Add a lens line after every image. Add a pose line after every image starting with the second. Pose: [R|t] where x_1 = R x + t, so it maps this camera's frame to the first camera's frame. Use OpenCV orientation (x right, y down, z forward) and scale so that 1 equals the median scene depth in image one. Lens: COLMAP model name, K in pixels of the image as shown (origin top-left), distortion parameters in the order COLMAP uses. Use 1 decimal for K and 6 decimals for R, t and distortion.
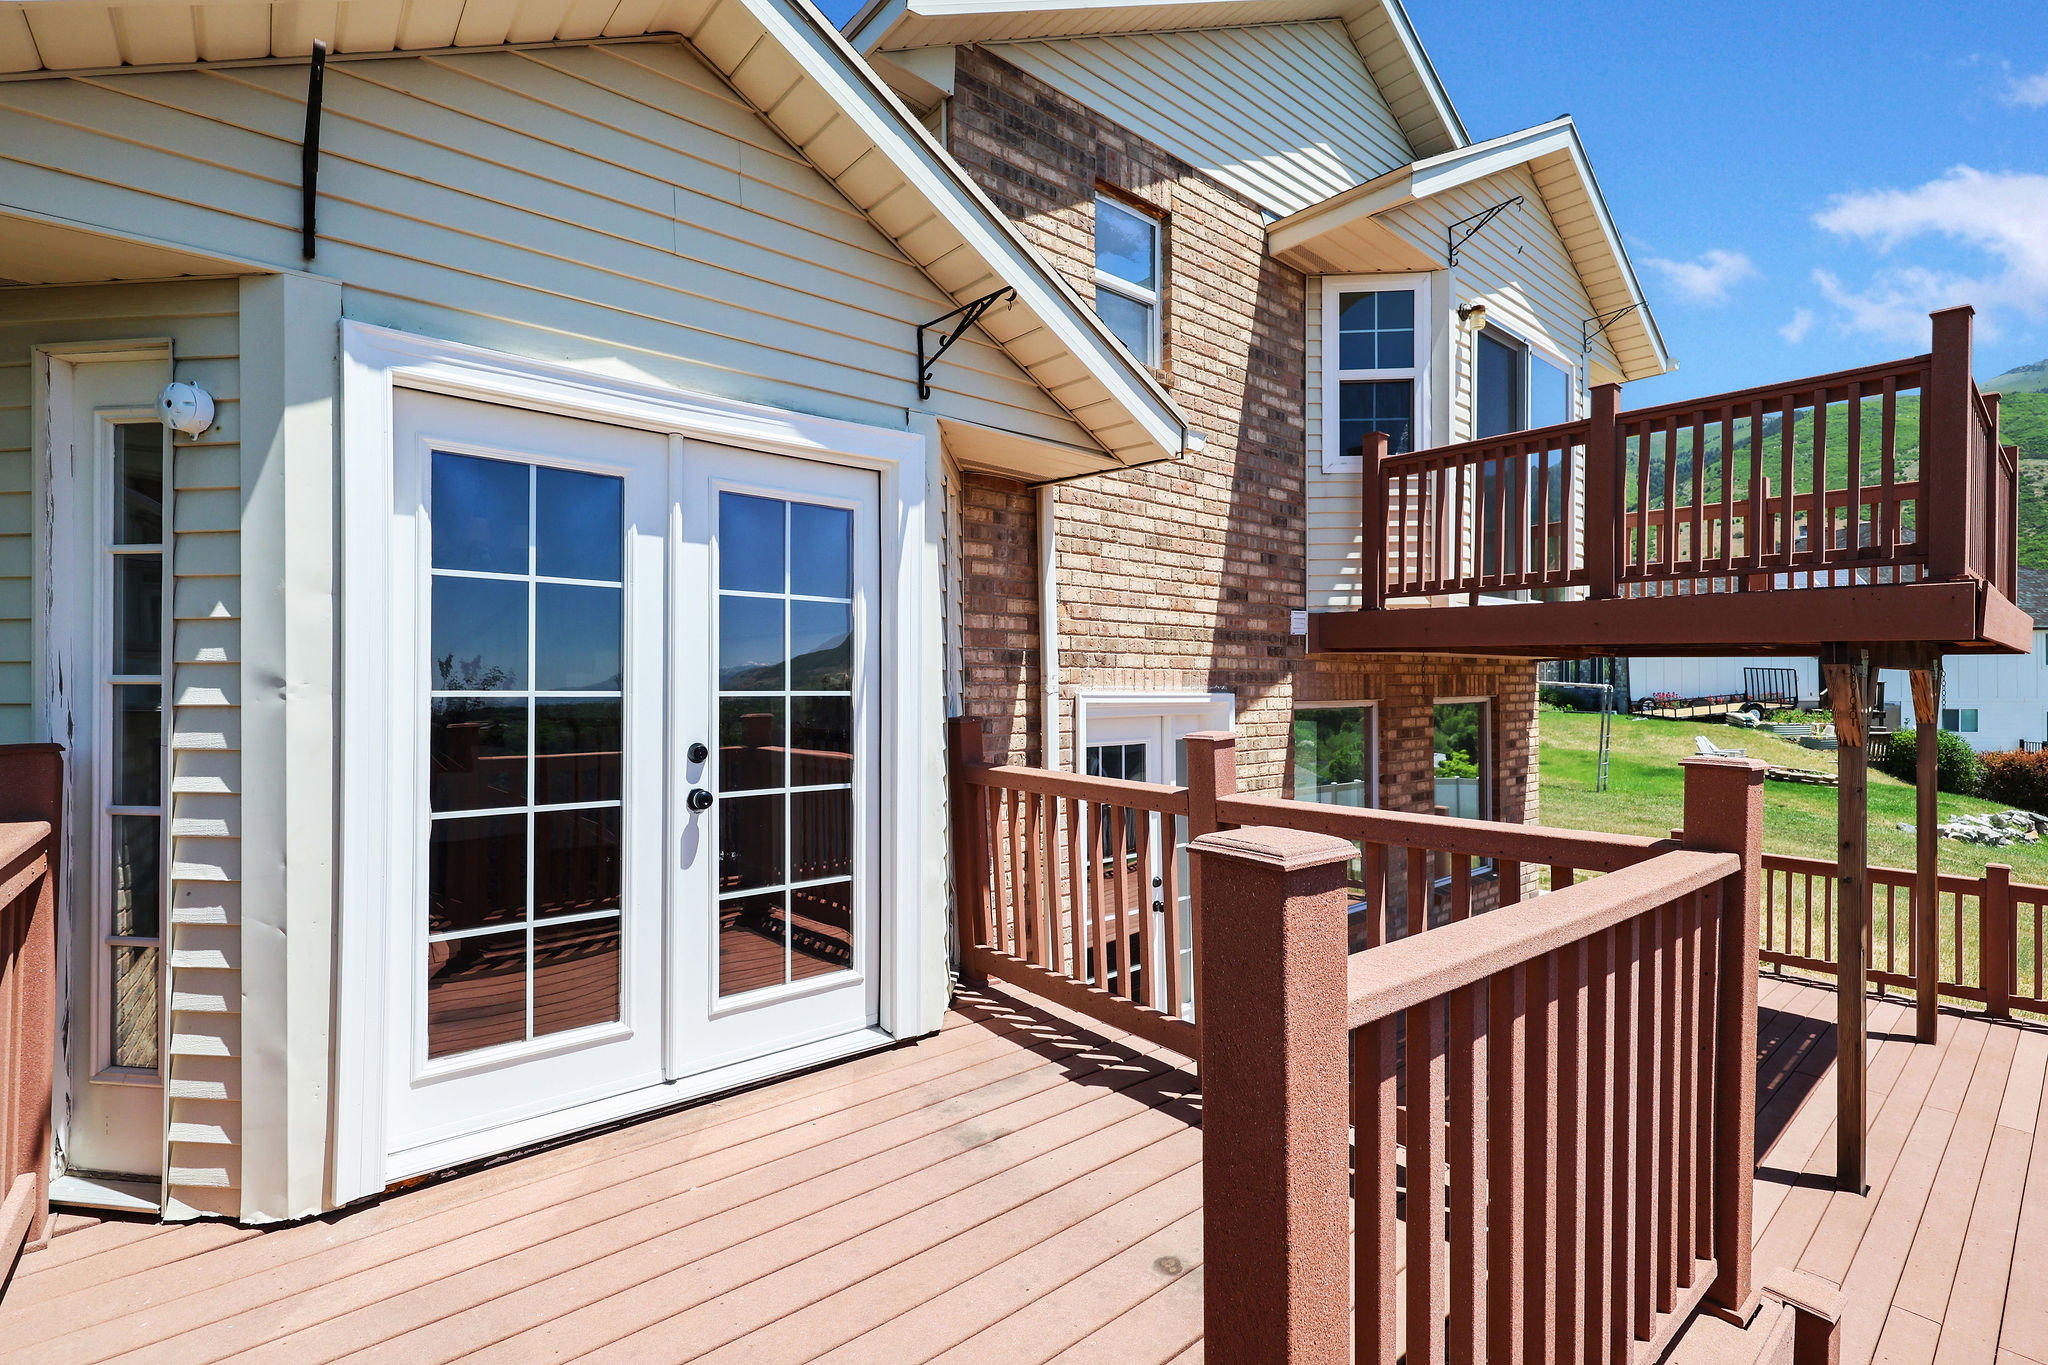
lens RADIAL K [[941.8, 0, 1024.0], [0, 941.8, 682.5], [0, 0, 1]] dist [0.002000, -0.000094]
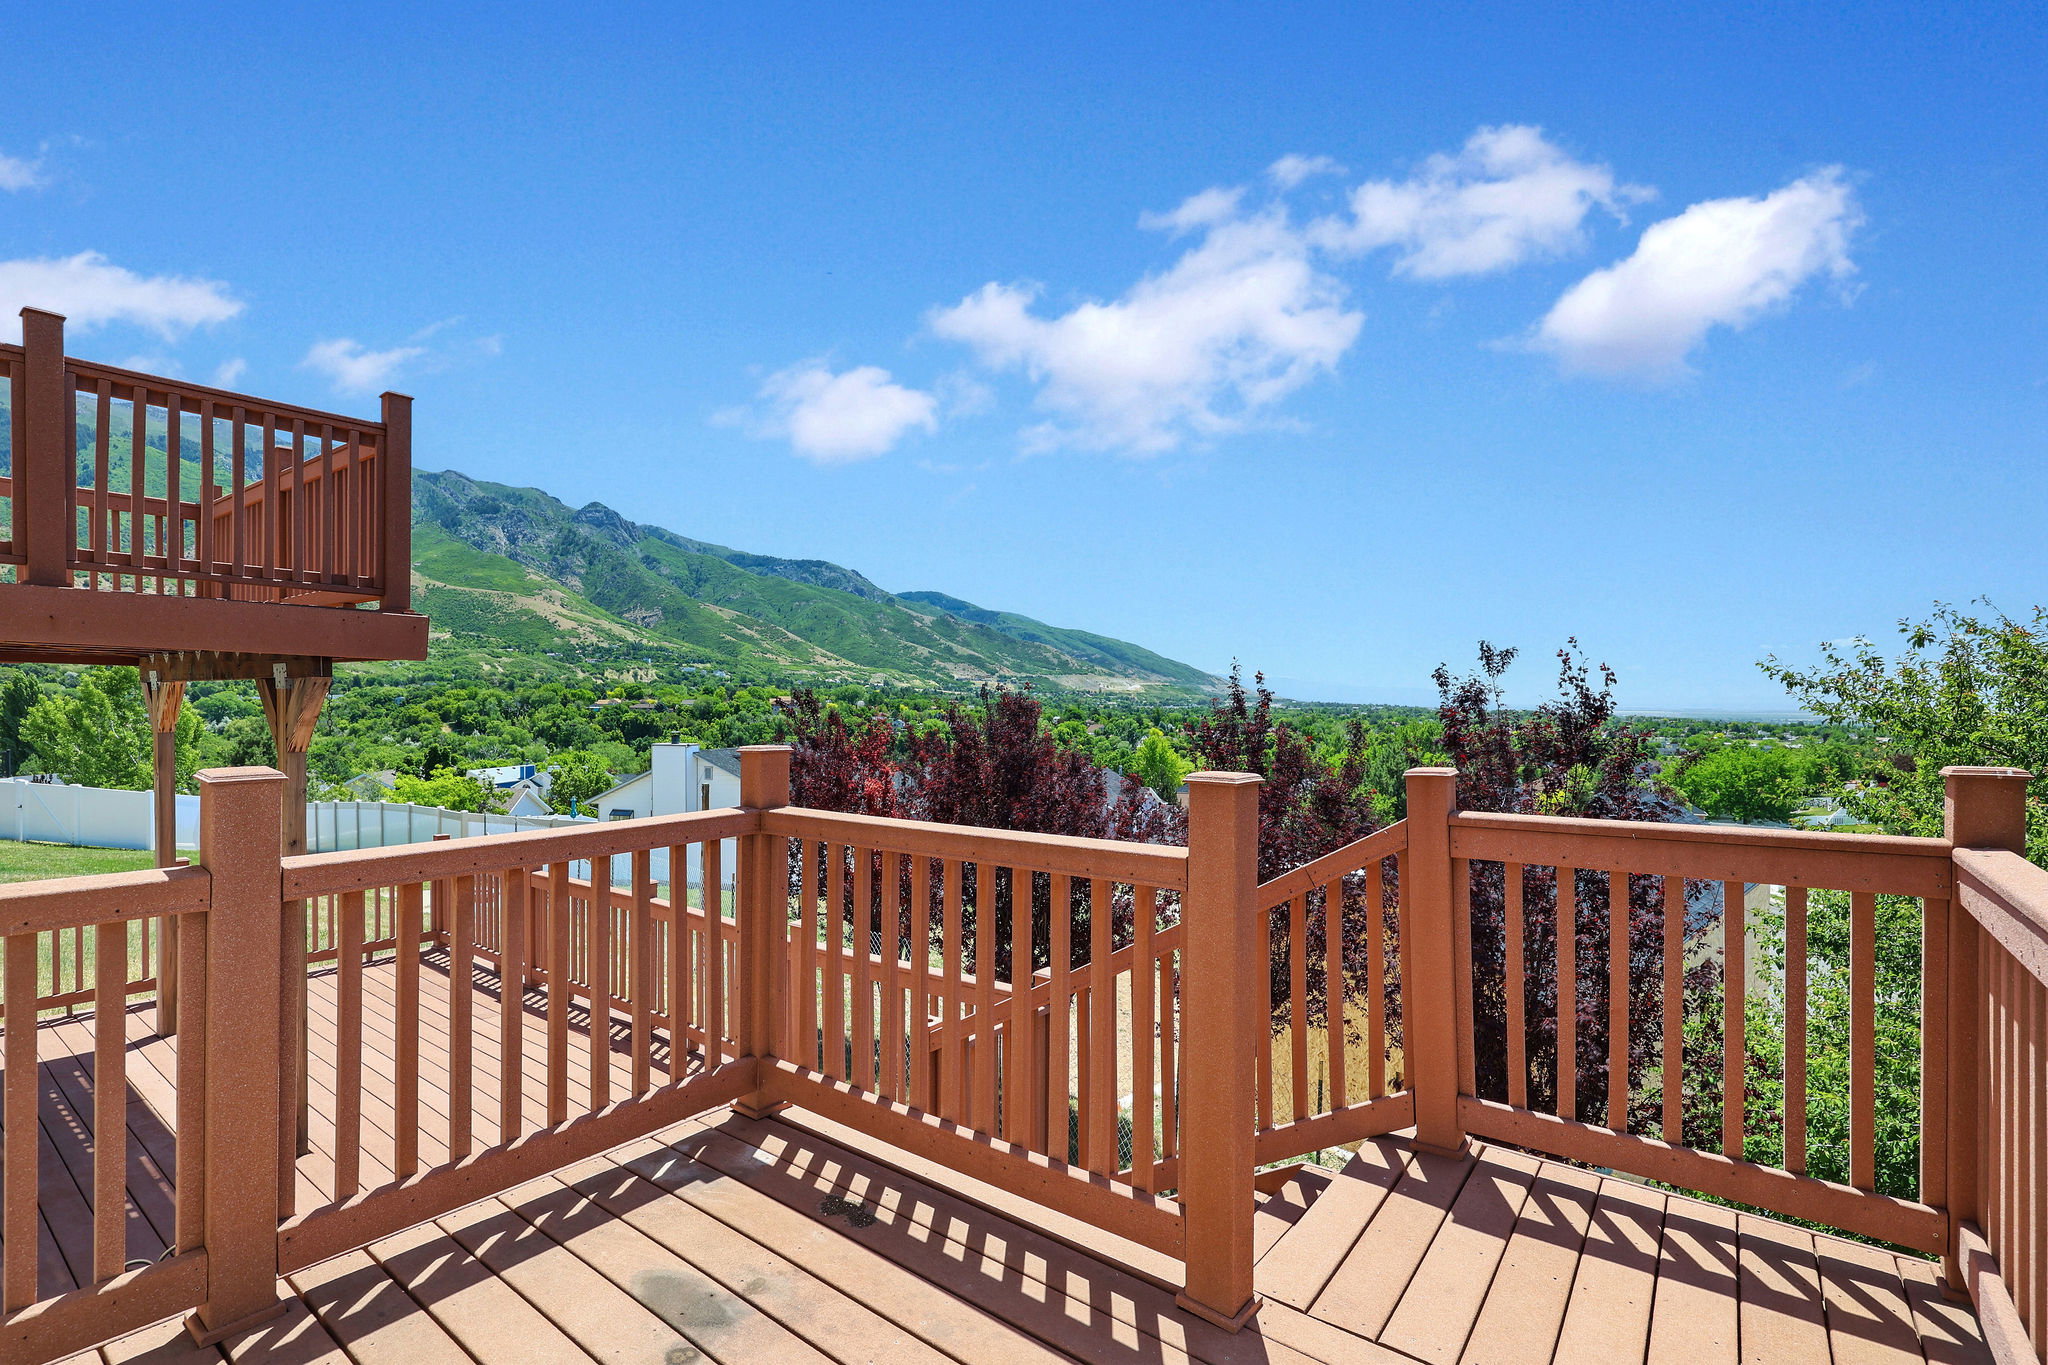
lens RADIAL K [[927.6, 0, 1024.0], [0, 927.6, 682.5], [0, 0, 1]] dist [0.001685, 0.000388]
pose [[-0.209570, 0.013620, 0.977699, -0.312649], [-0.005676, 0.999869, -0.015146, -0.000887], [-0.977777, -0.008723, -0.209465, 0.366561]]
